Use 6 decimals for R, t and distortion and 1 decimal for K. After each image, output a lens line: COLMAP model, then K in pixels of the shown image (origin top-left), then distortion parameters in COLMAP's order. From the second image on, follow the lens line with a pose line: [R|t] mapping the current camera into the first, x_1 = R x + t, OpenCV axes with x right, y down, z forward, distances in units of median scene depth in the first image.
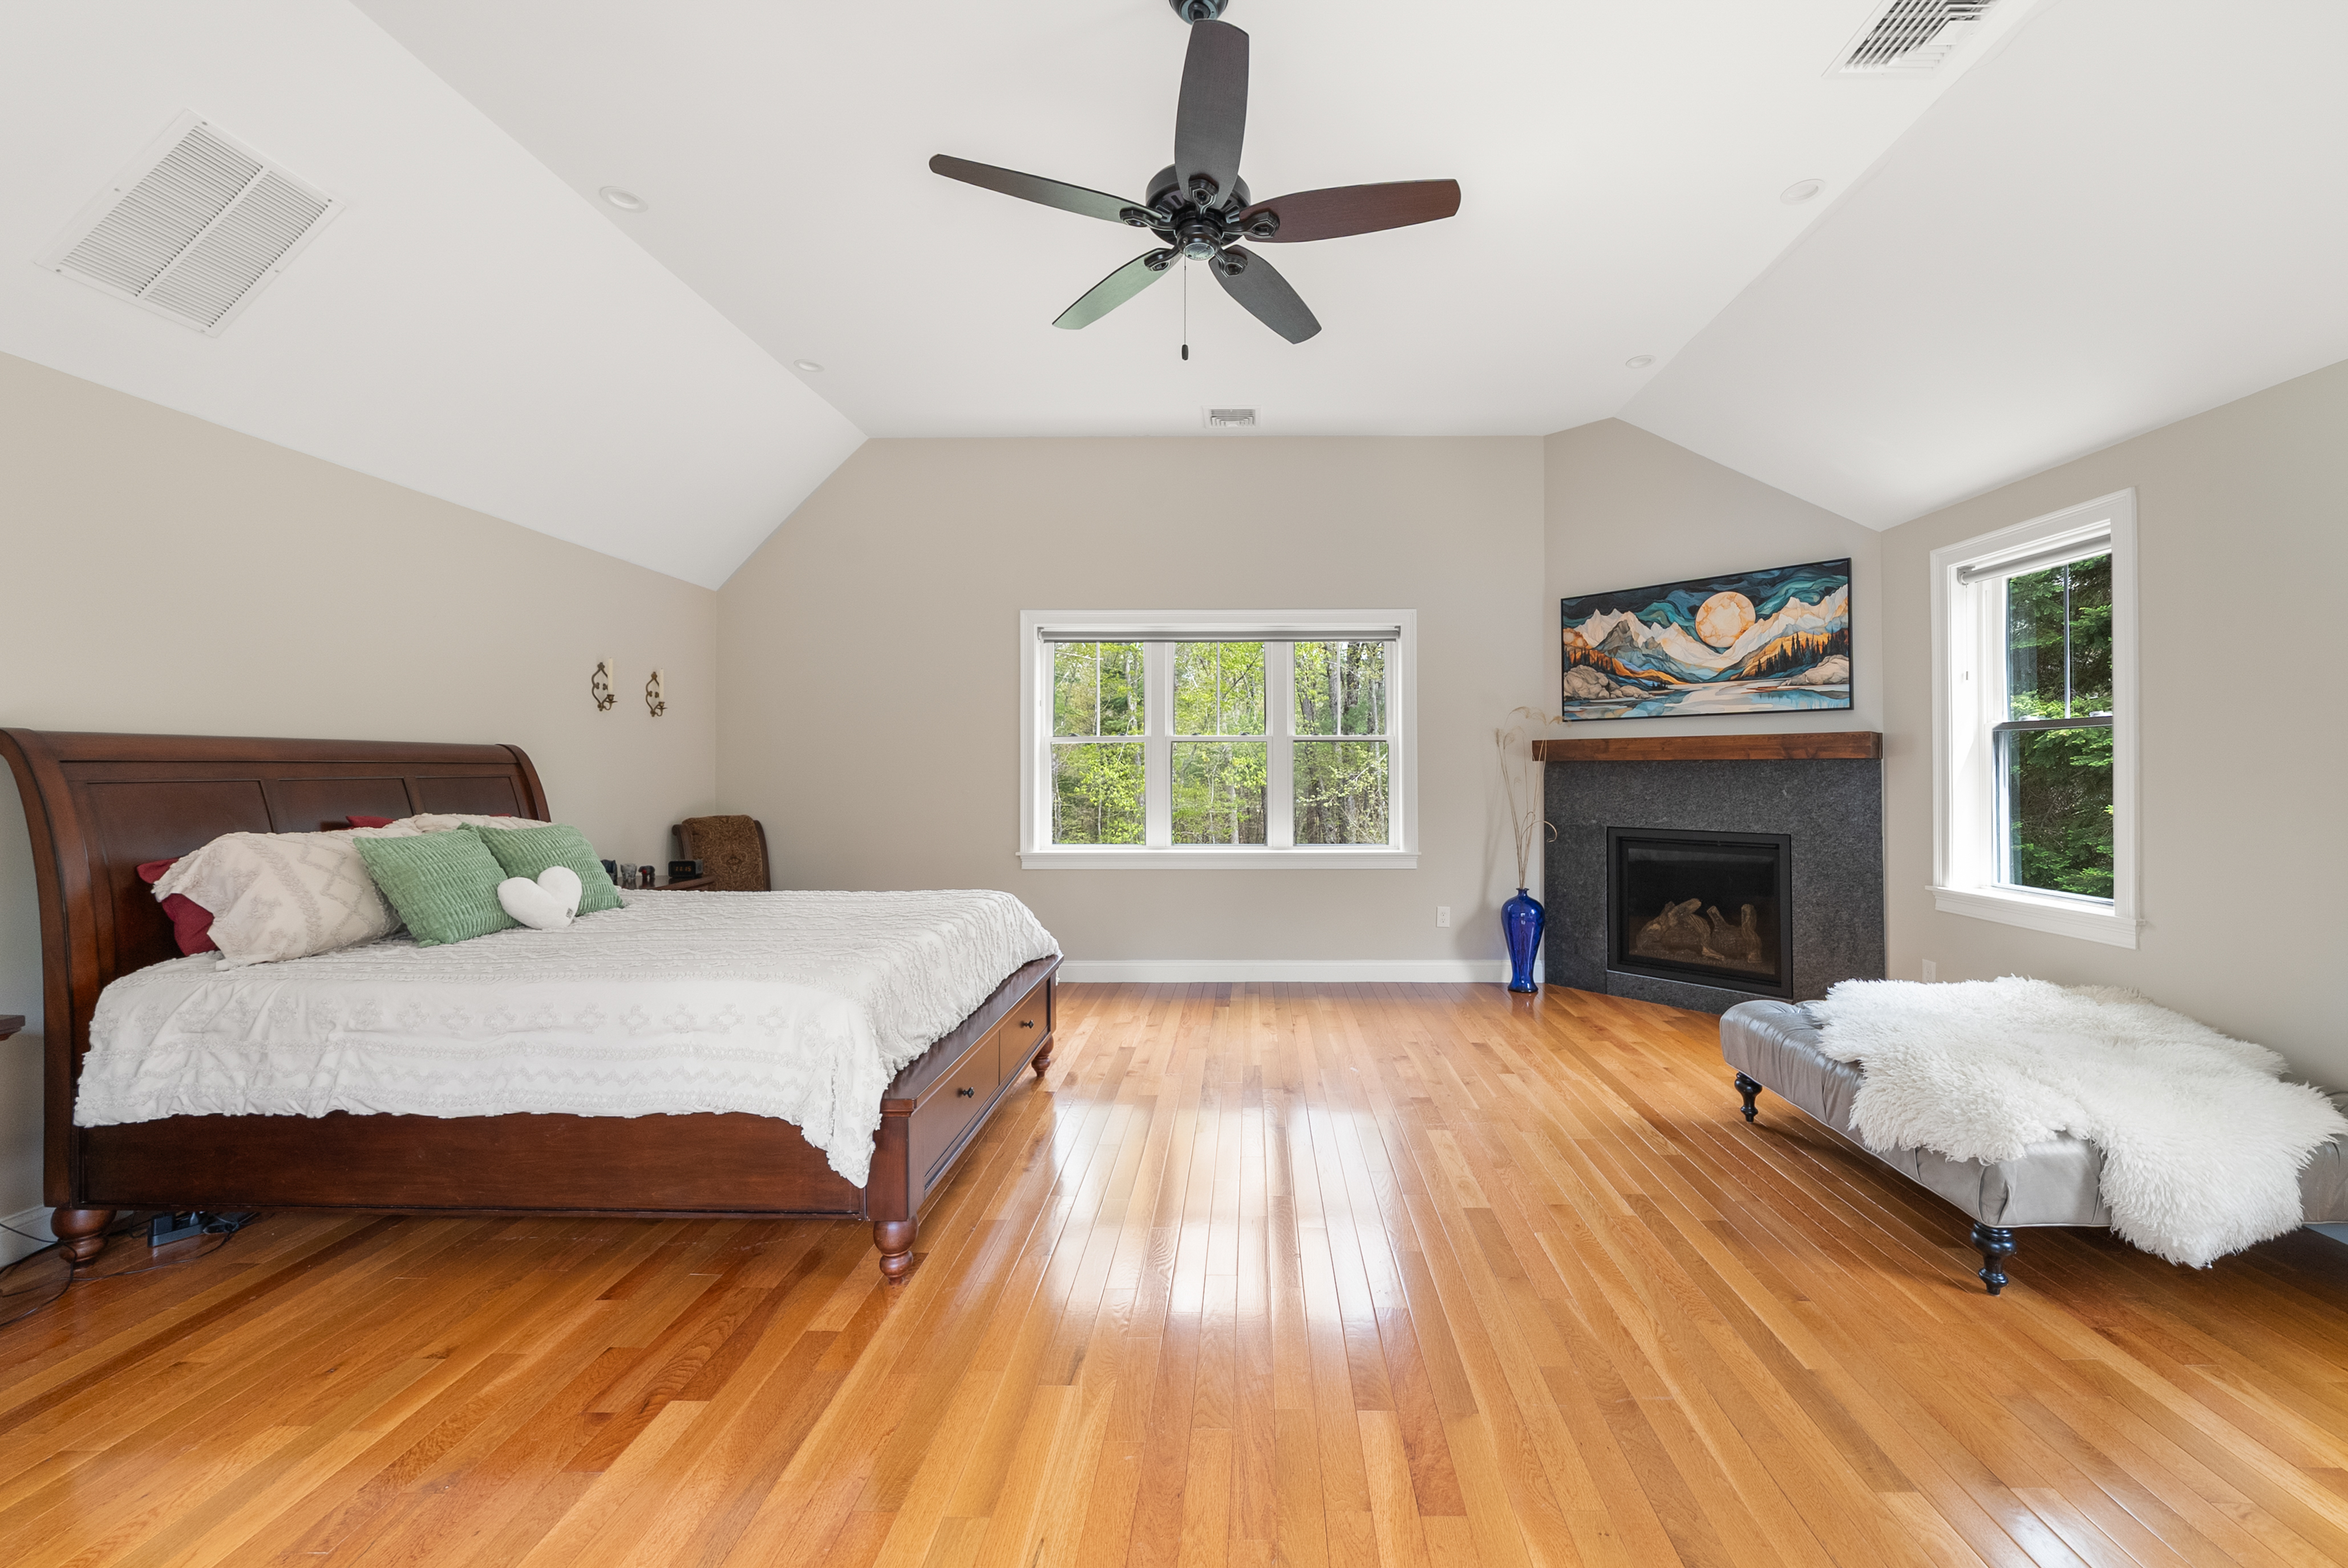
lens RADIAL K [[892.3, 0, 1248.3], [0, 892.3, 780.5], [0, 0, 1]] dist [-0.006463, 0.000075]
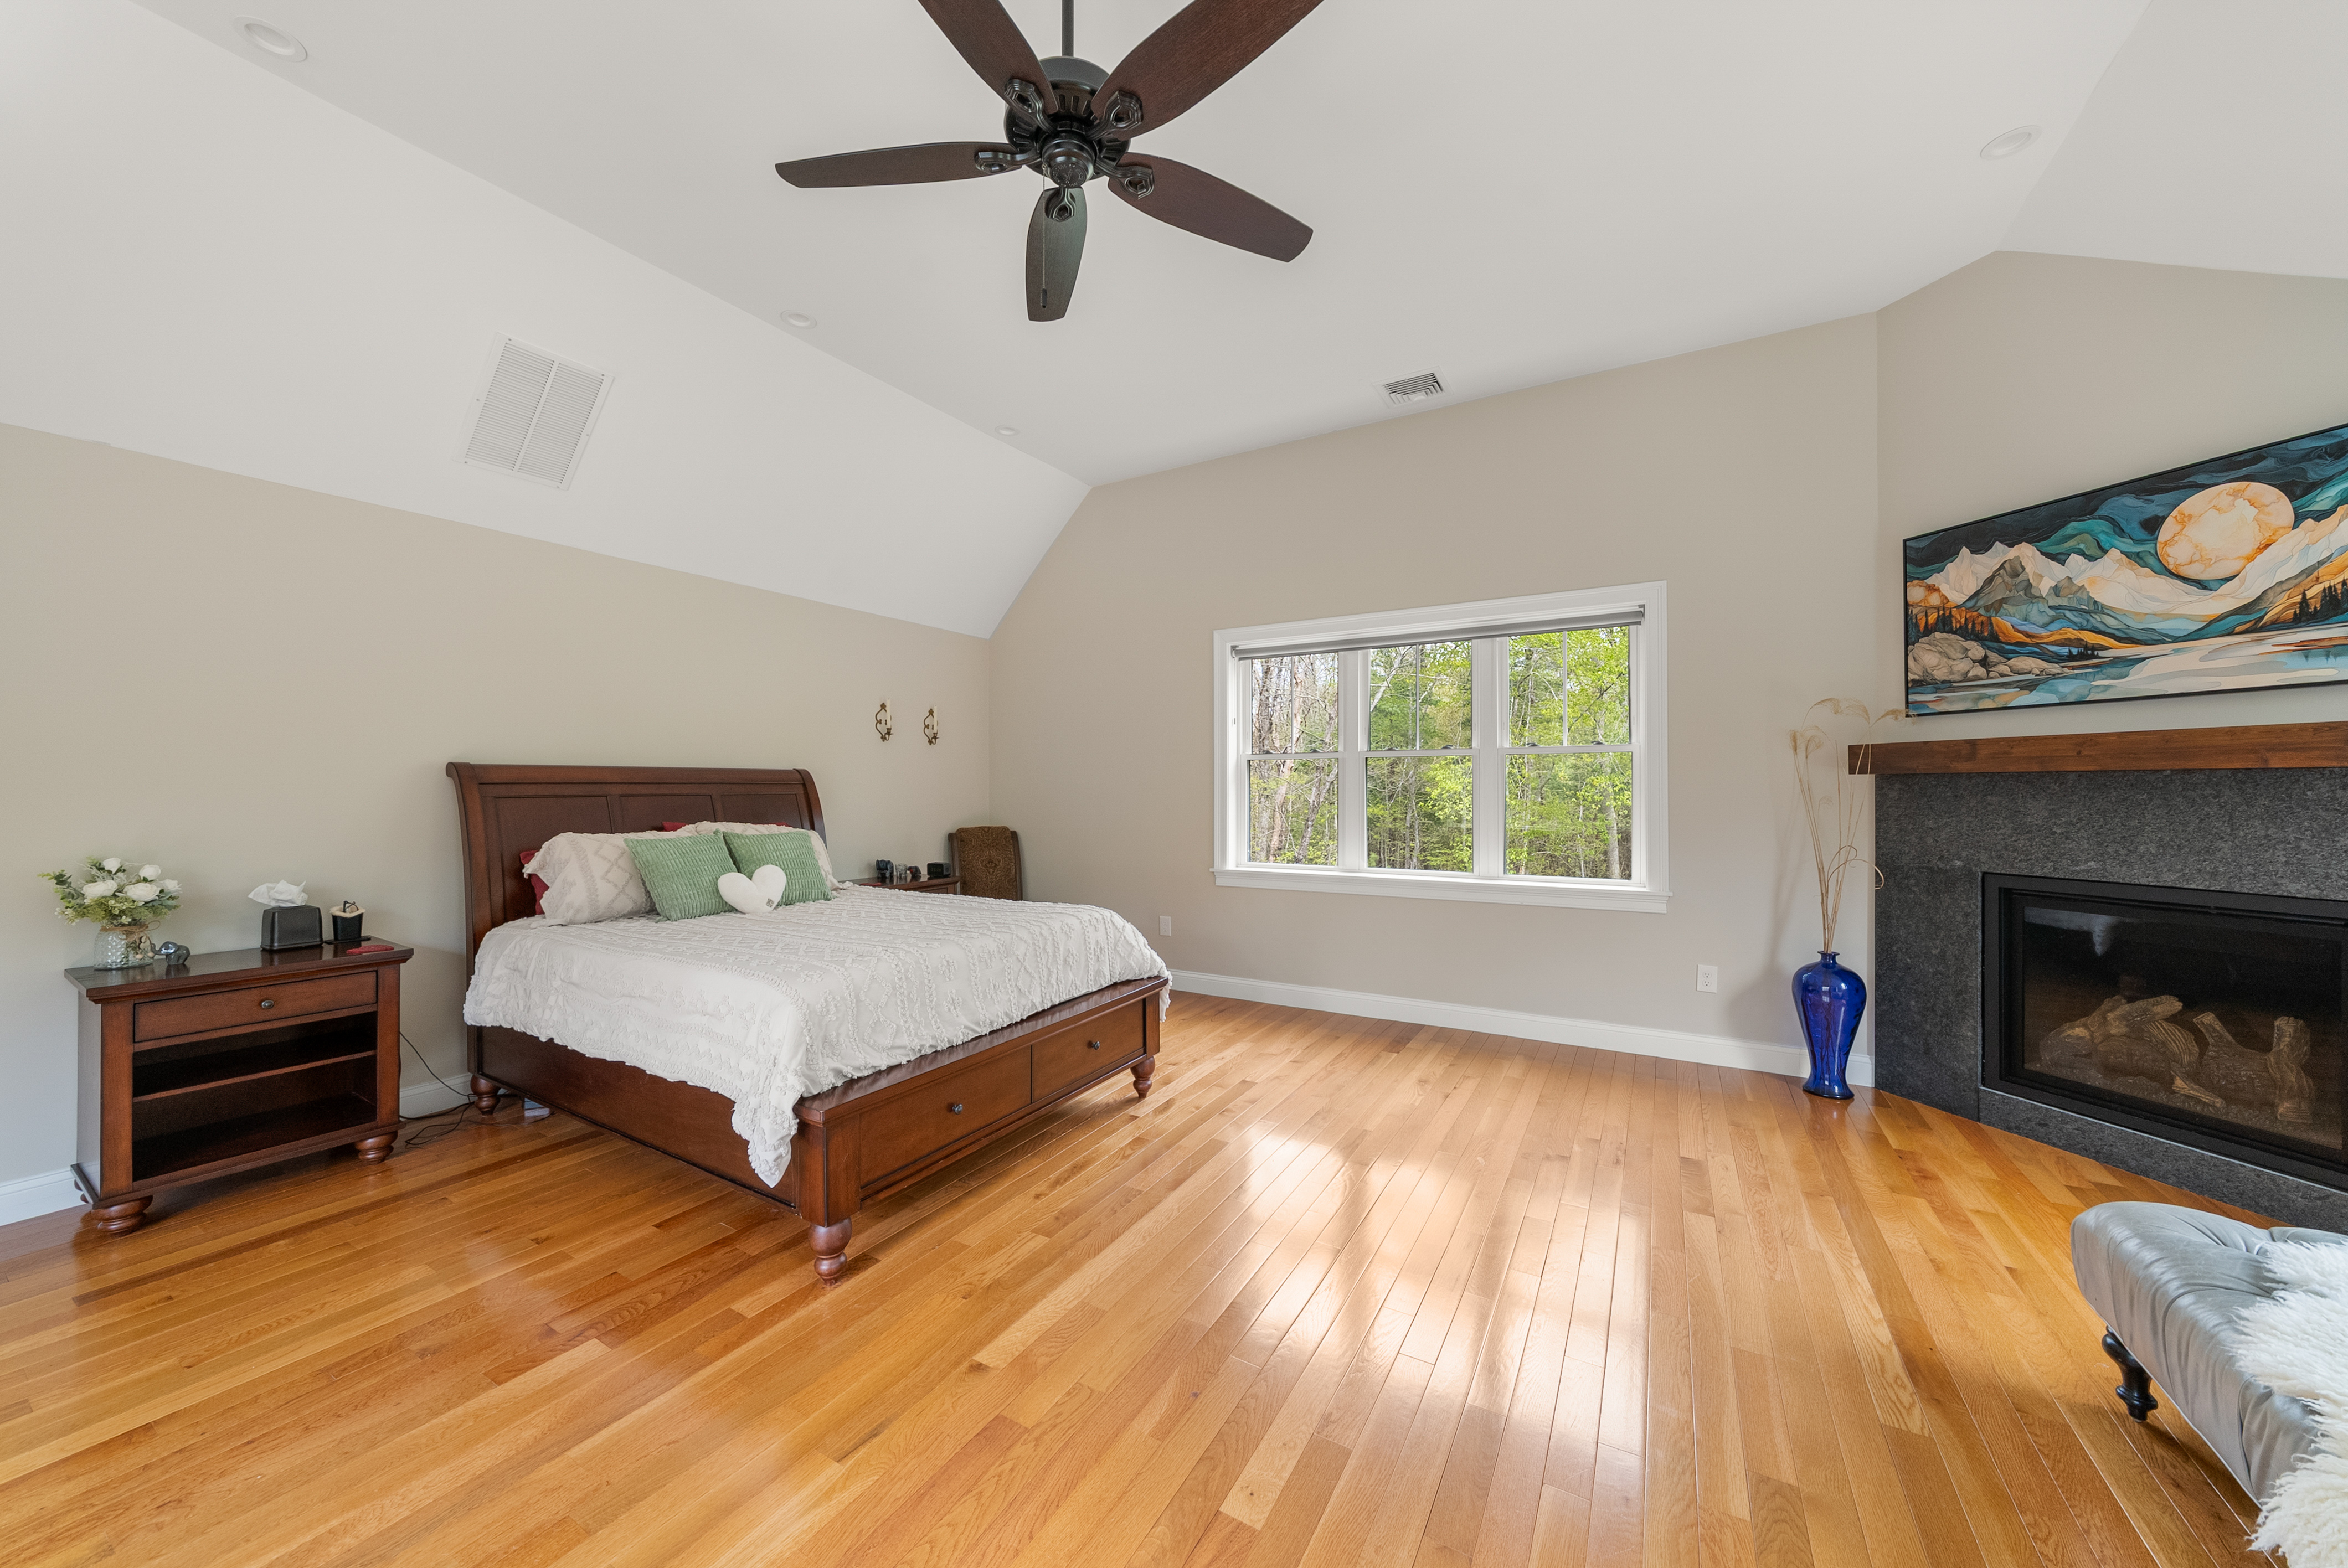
lens RADIAL K [[835.0, 0, 1175.4], [0, 835.0, 802.6], [0, 0, 1]] dist [-0.006225, 0.000014]
pose [[0.864909, 0.007445, -0.501874, 0.207829], [-0.004228, 0.999963, 0.007548, -0.002113], [0.501911, -0.004407, 0.864908, 0.174676]]
